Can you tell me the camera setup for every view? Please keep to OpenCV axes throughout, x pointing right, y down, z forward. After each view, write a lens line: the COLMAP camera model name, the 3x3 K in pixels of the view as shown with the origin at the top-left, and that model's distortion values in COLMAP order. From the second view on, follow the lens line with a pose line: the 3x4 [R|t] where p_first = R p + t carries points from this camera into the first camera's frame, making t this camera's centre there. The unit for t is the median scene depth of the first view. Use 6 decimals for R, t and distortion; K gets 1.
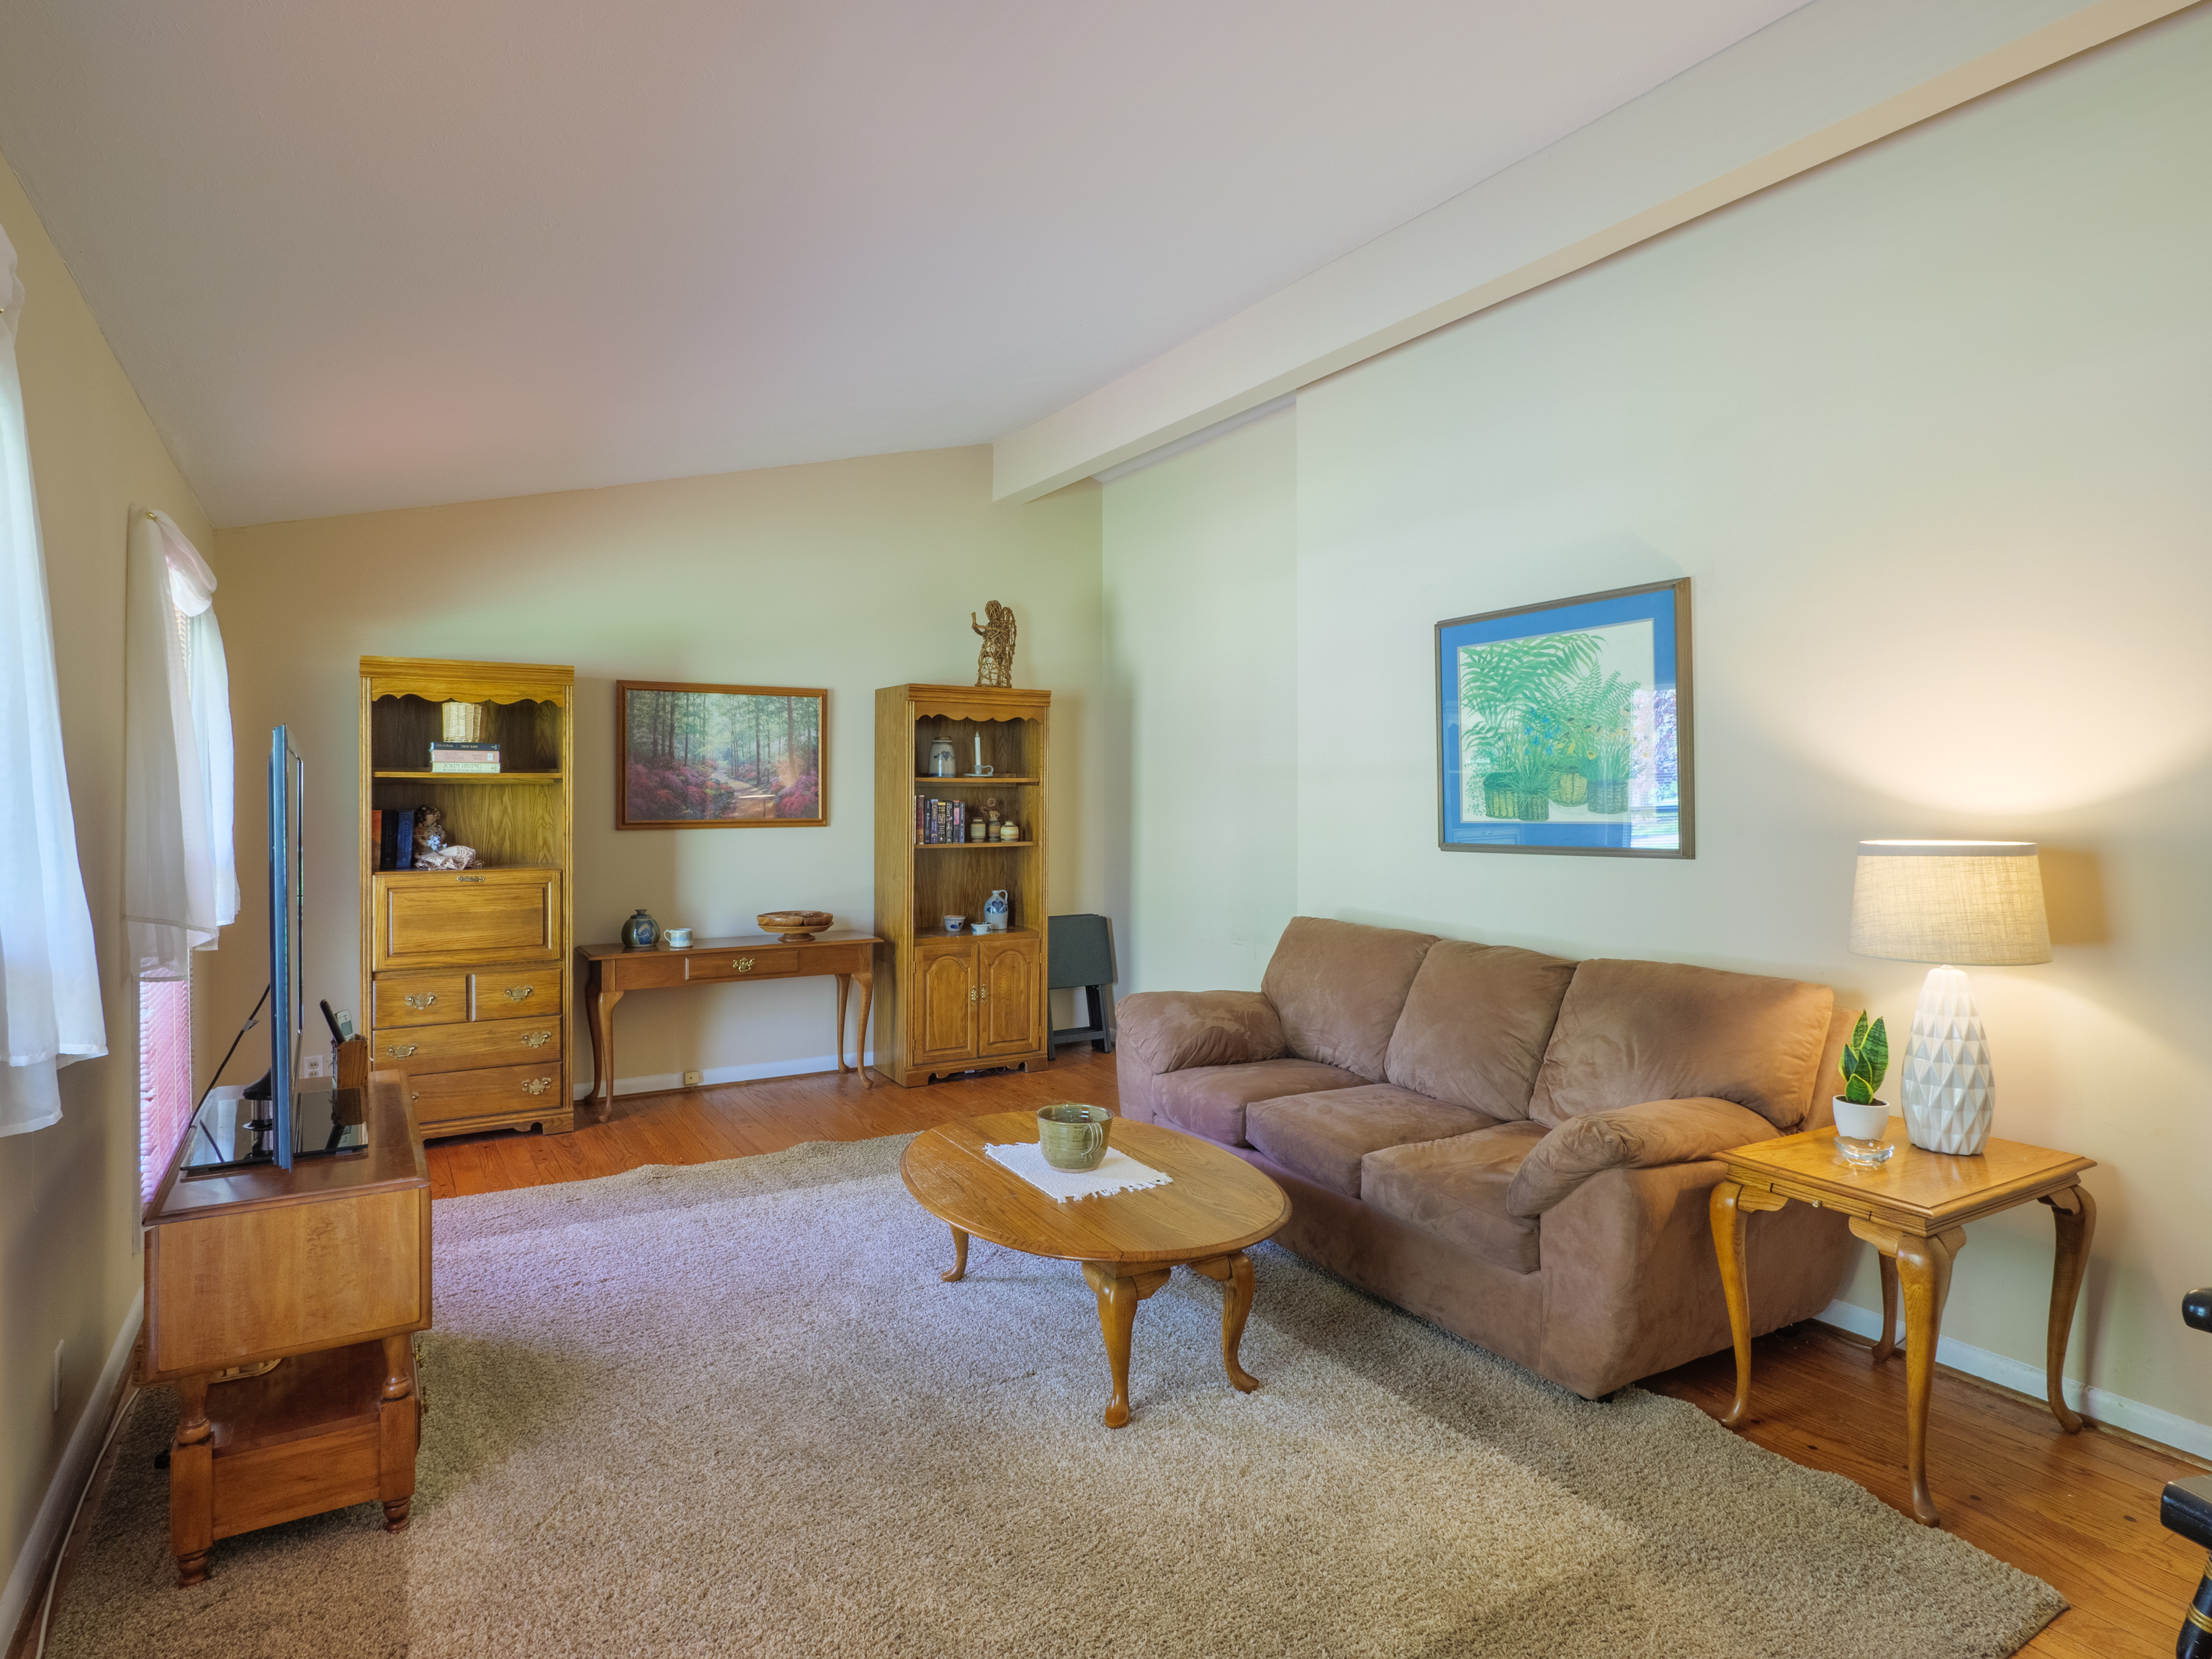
lens RADIAL K [[1224.1, 0, 1078.2], [0, 1224.1, 779.2], [0, 0, 1]] dist [-0.012220, 0.000334]
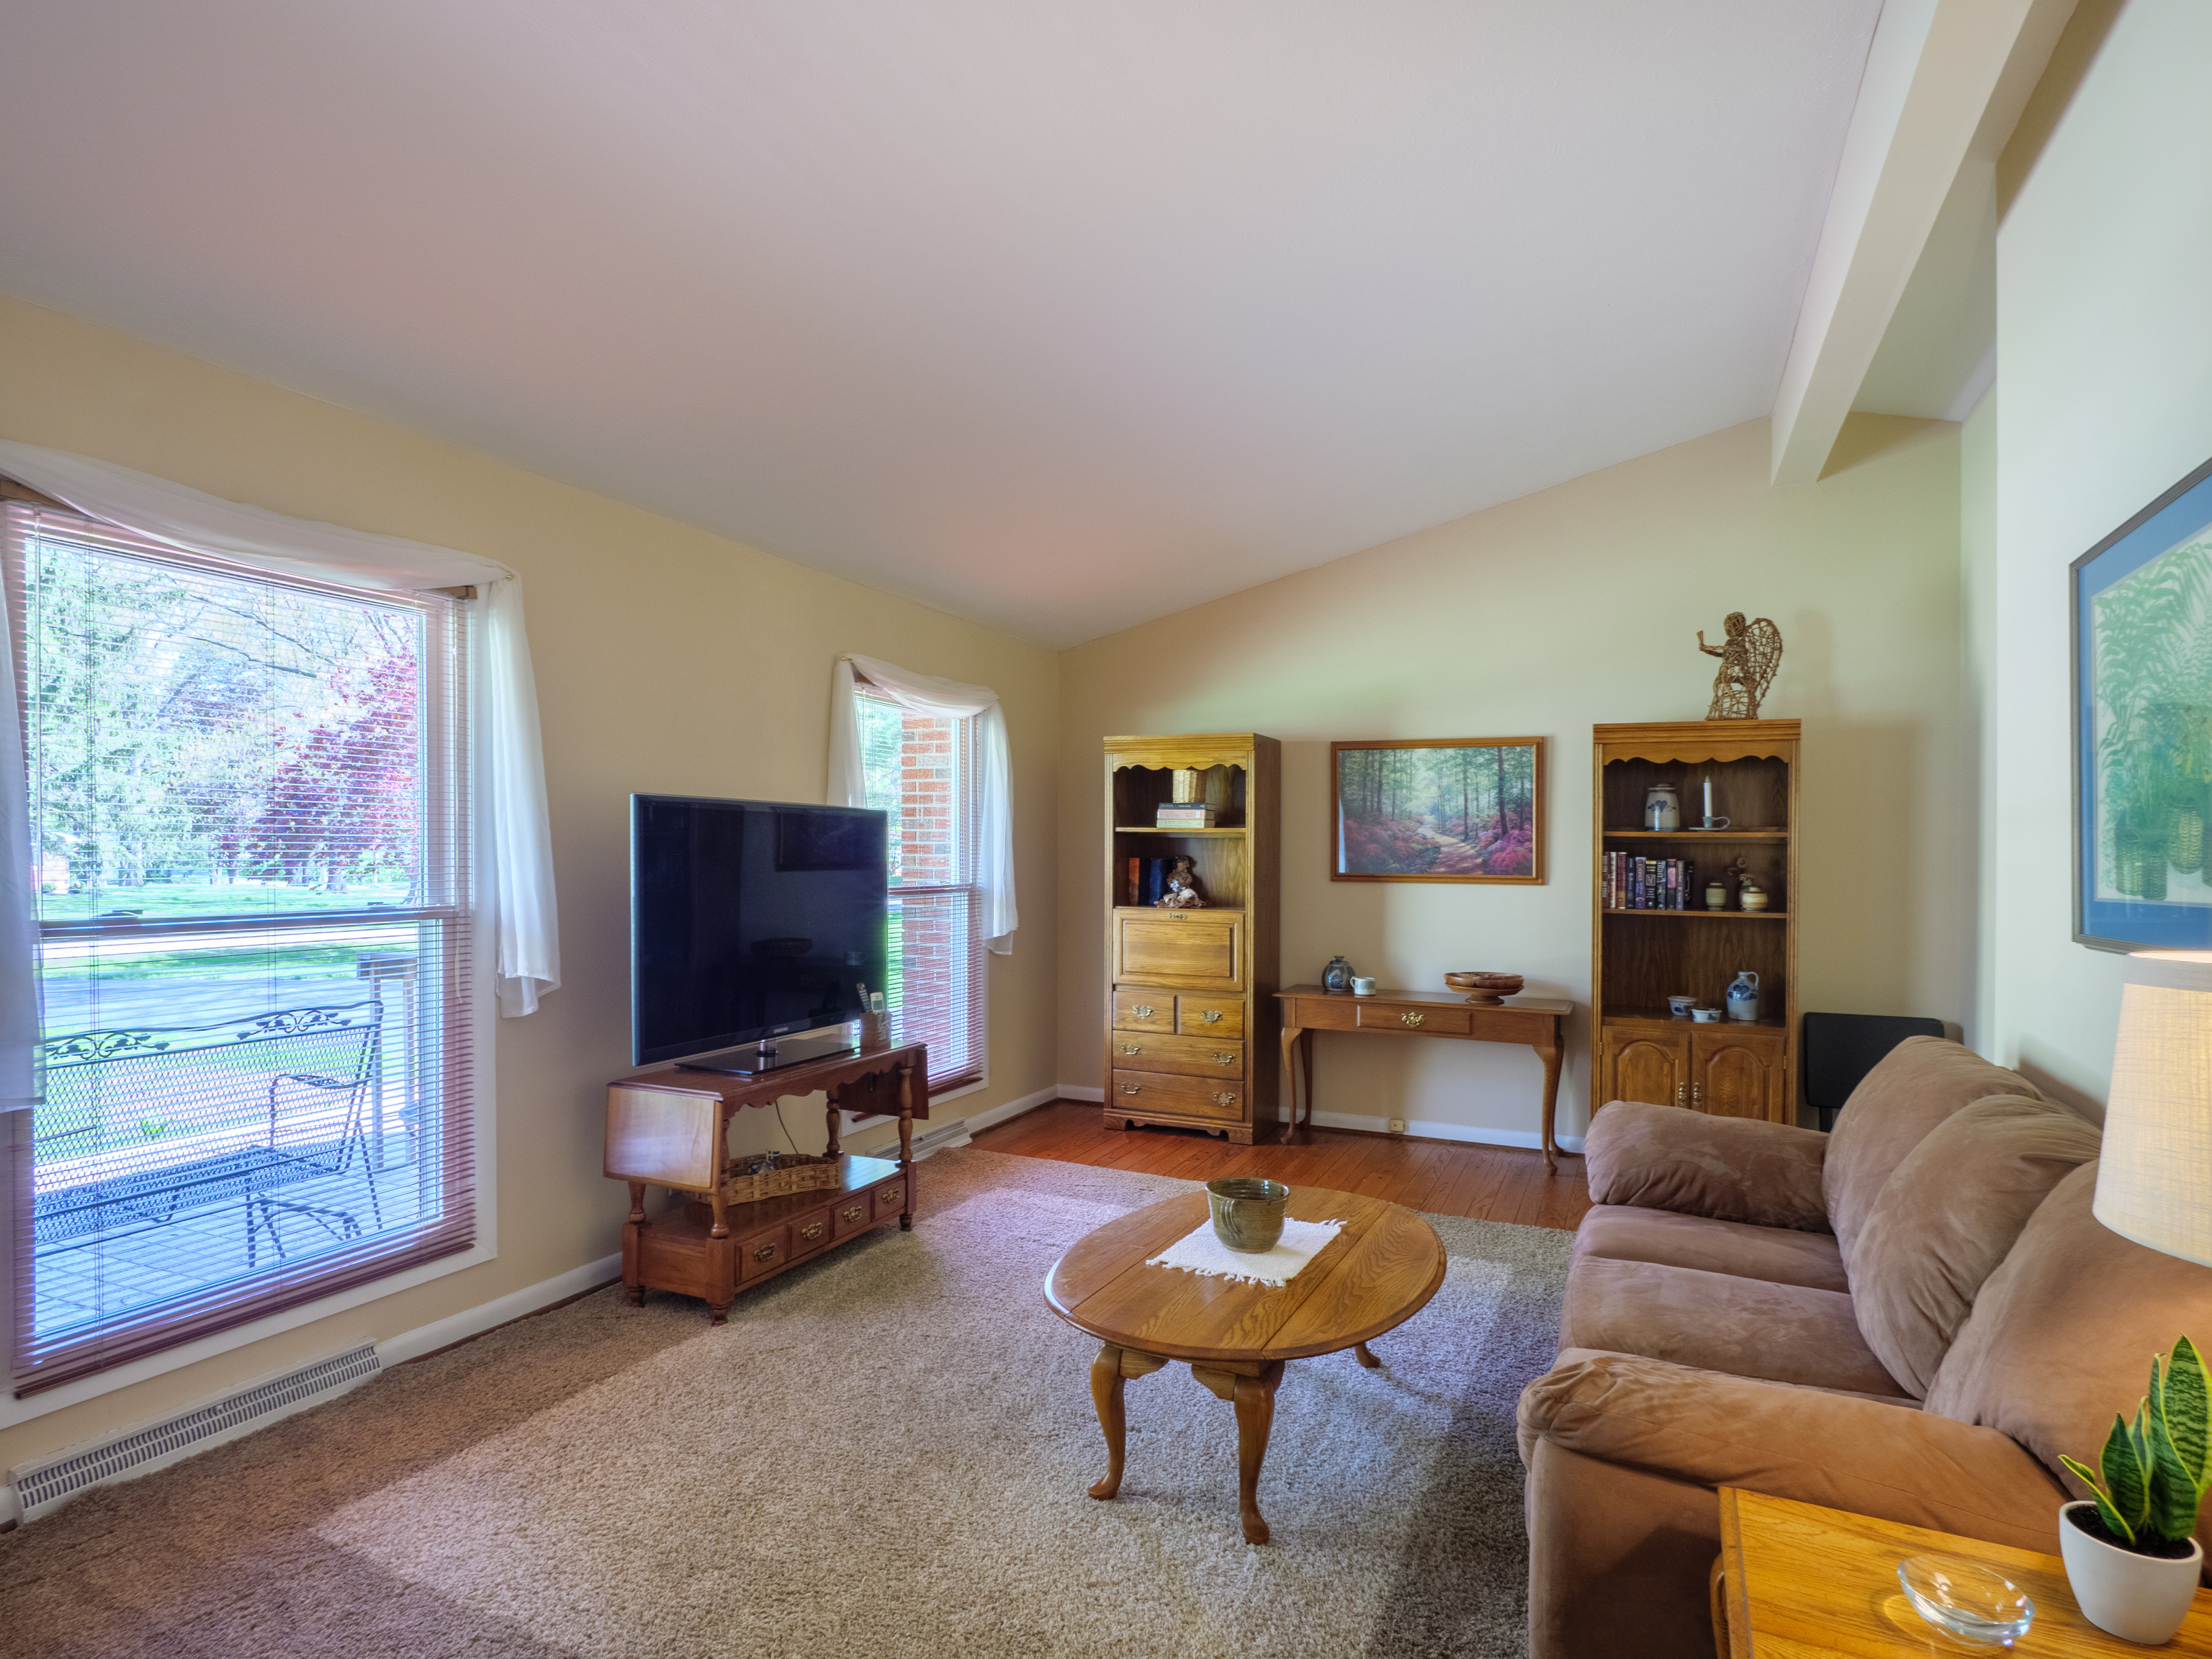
lens RADIAL K [[1224.1, 0, 1103.5], [0, 1224.1, 846.7], [0, 0, 1]] dist [-0.012220, 0.000334]
pose [[0.570936, 0.006005, -0.820973, 0.382301], [-0.002951, 0.999982, 0.005262, 0.006093], [0.820989, -0.000582, 0.570943, 0.212132]]
